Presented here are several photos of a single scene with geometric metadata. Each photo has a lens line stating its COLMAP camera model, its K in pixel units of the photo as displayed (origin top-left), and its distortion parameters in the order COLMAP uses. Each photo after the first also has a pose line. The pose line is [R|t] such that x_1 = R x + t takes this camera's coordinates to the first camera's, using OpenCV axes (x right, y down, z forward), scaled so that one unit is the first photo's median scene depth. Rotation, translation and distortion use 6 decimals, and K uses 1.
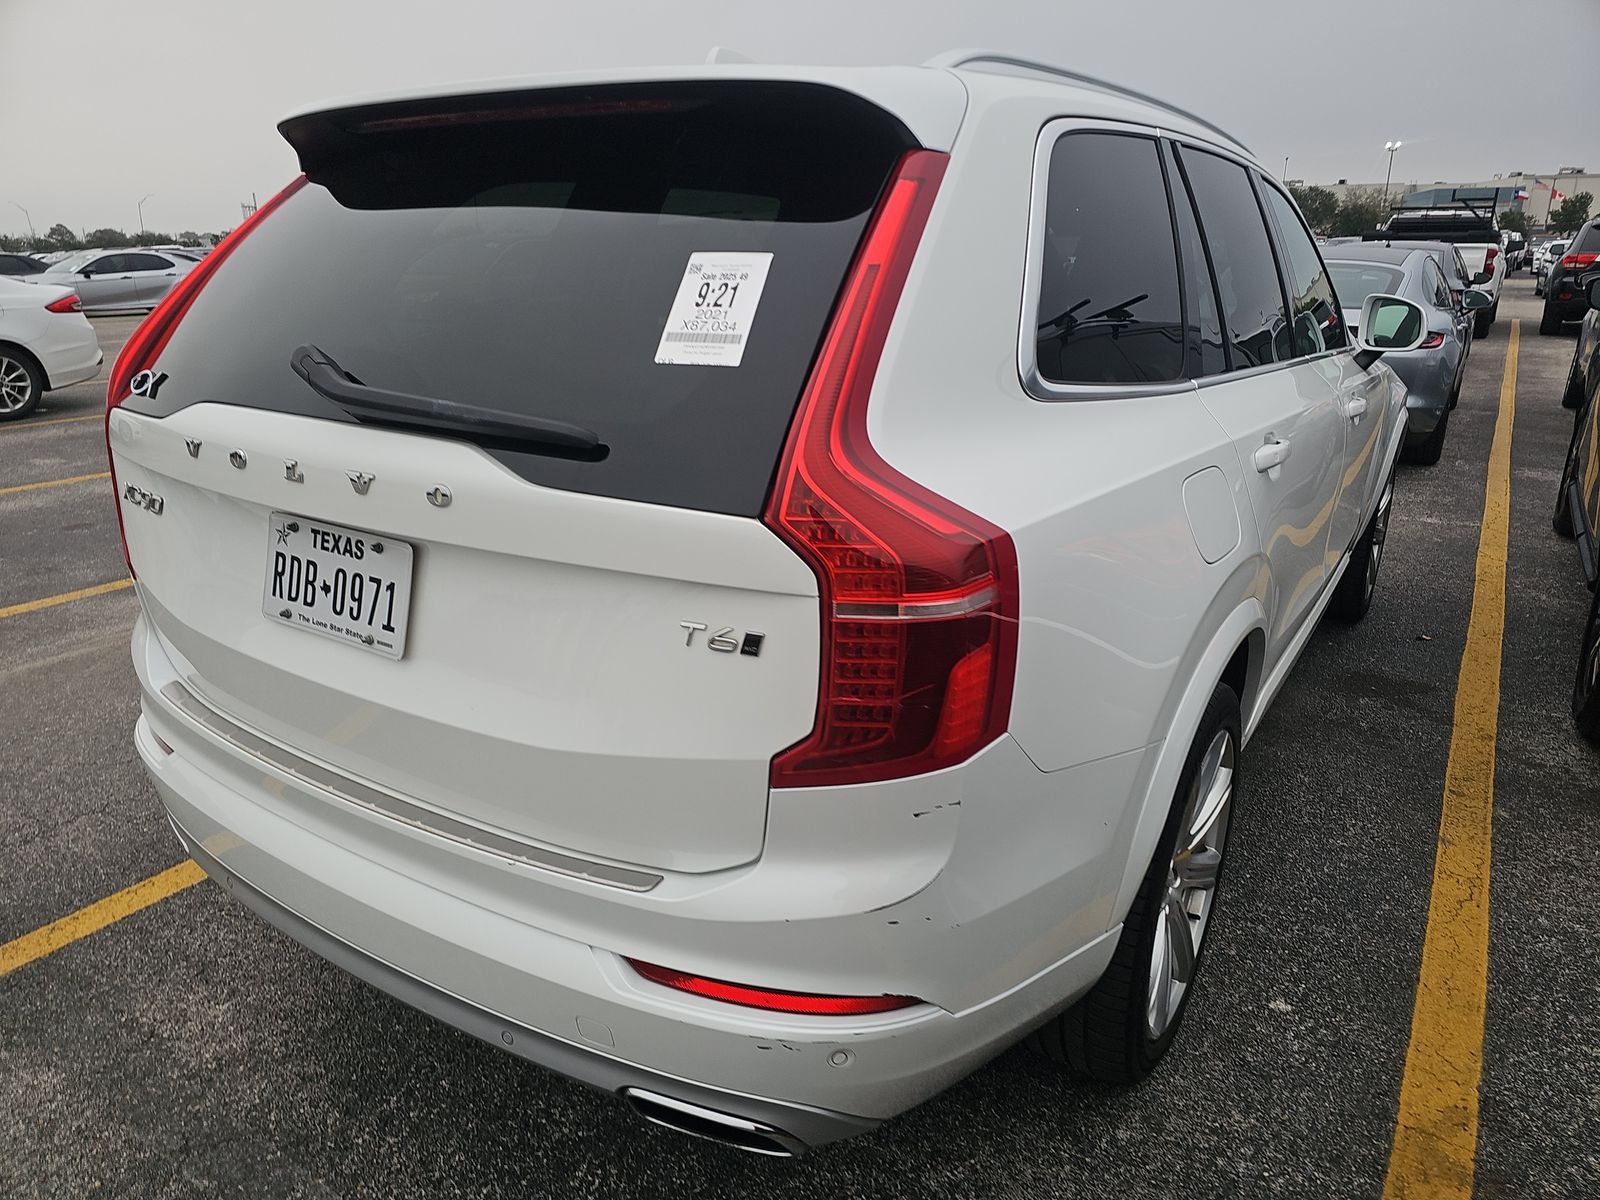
lens RADIAL K [[1065.9, 0, 830.9], [0, 1065.9, 589.7], [0, 0, 1]] dist [0.064323, -0.063981]
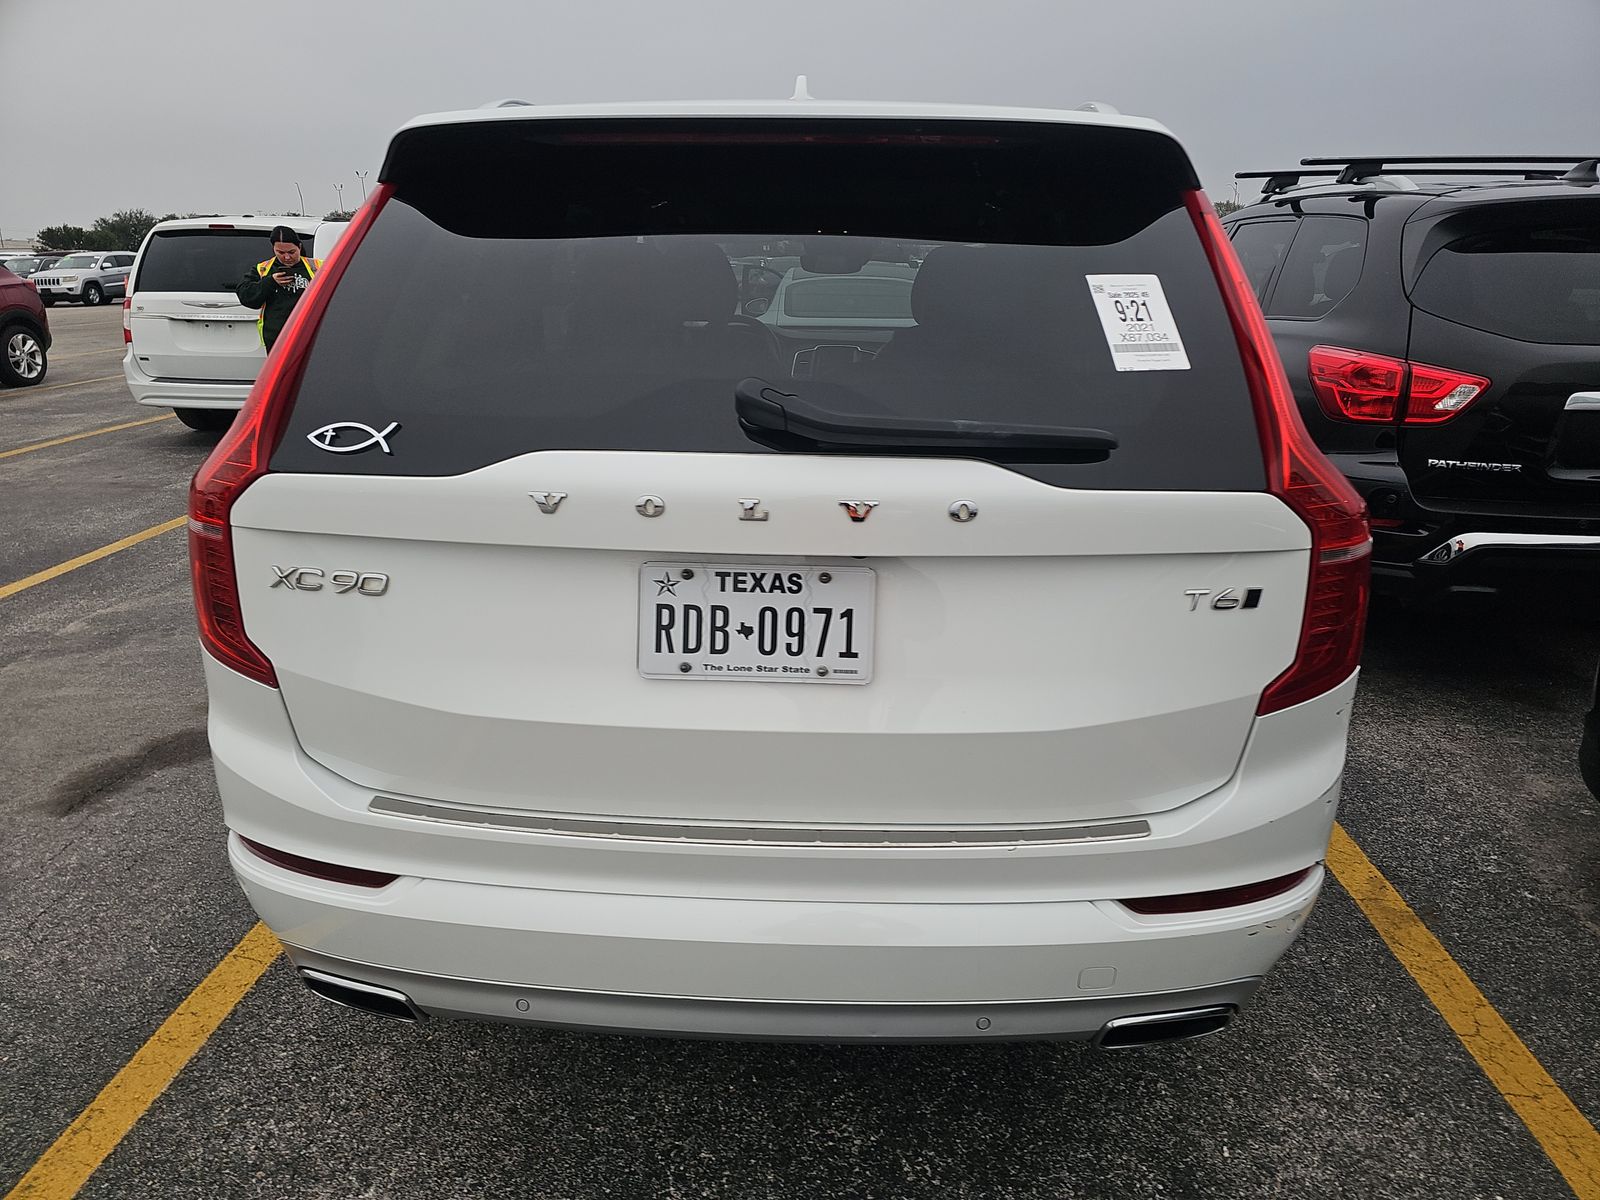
lens RADIAL K [[1065.9, 0, 830.9], [0, 1065.9, 589.7], [0, 0, 1]] dist [0.064323, -0.063981]
pose [[0.872399, -0.149854, 0.465257, -0.853659], [0.155237, 0.987509, 0.026982, -0.052137], [-0.463489, 0.048686, 0.884764, 0.121822]]
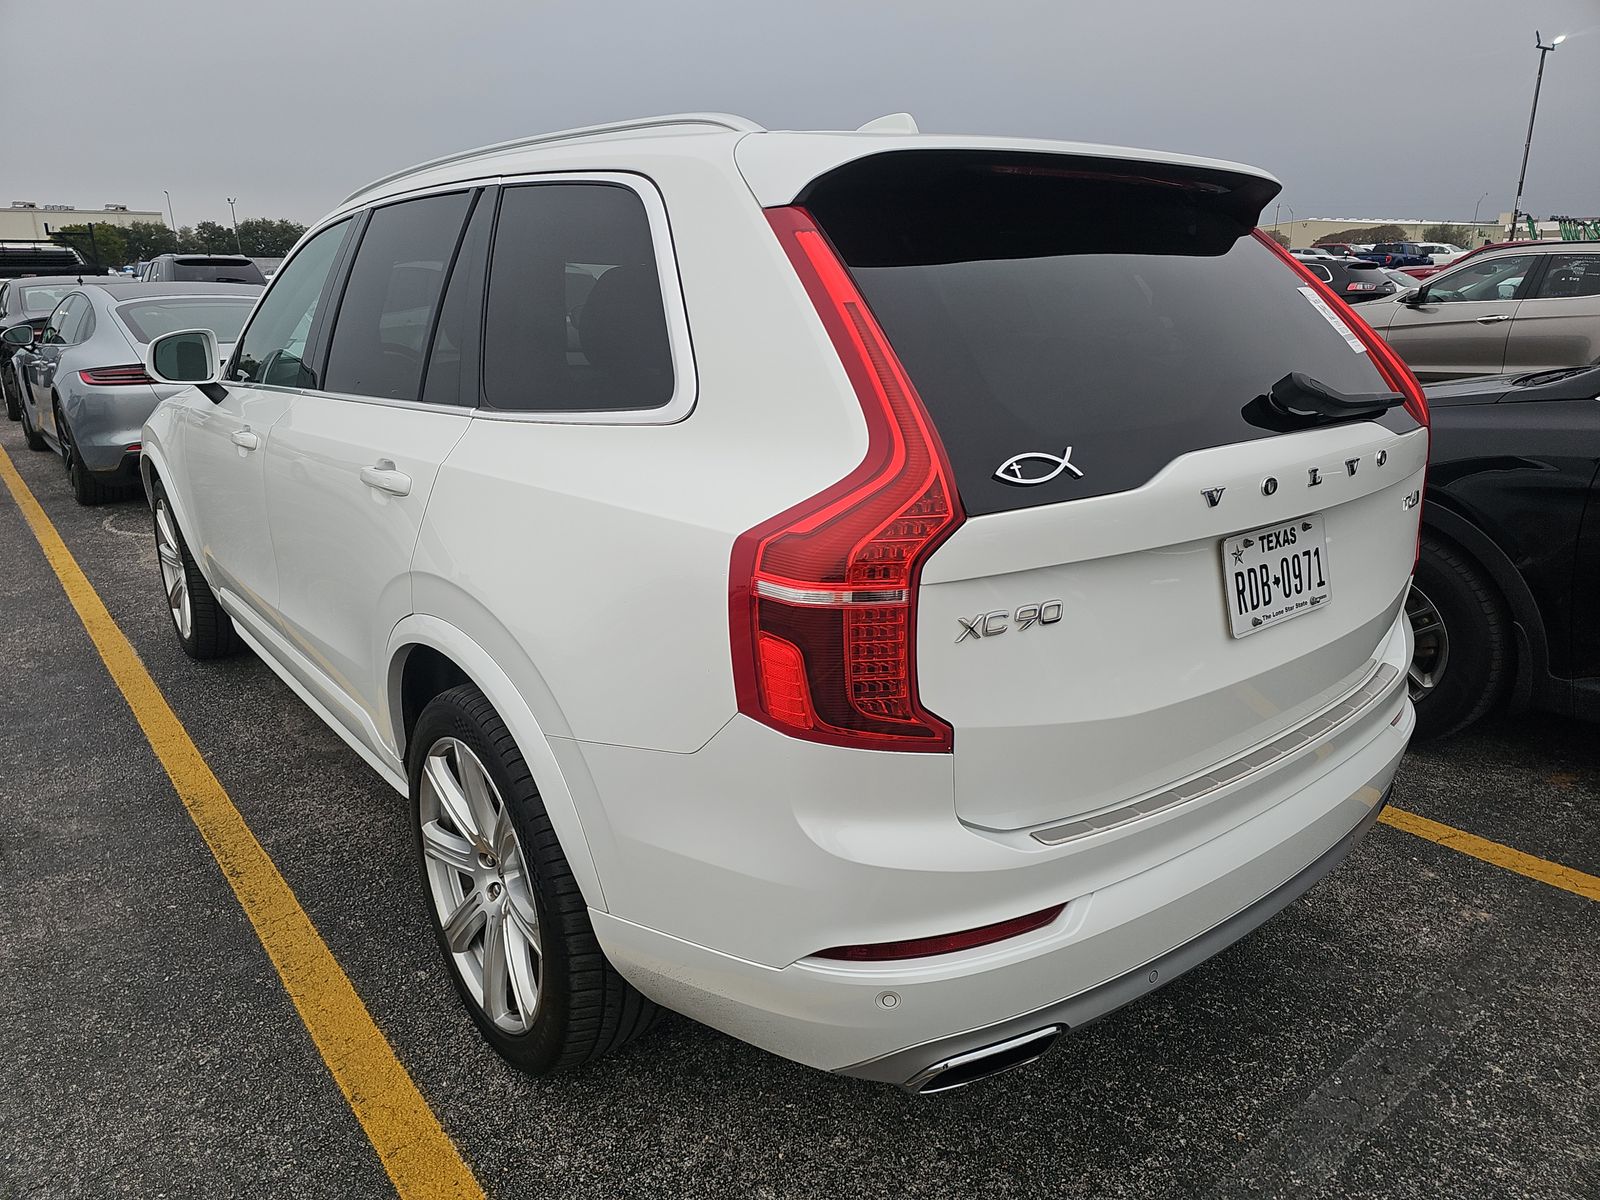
lens RADIAL K [[1069.8, 0, 762.2], [0, 1069.8, 586.2], [0, 0, 1]] dist [0.047986, -0.001027]
pose [[0.334552, -0.274150, 0.901619, -1.736716], [0.303973, 0.937004, 0.172118, -0.371822], [-0.892006, 0.216485, 0.396811, 1.050371]]
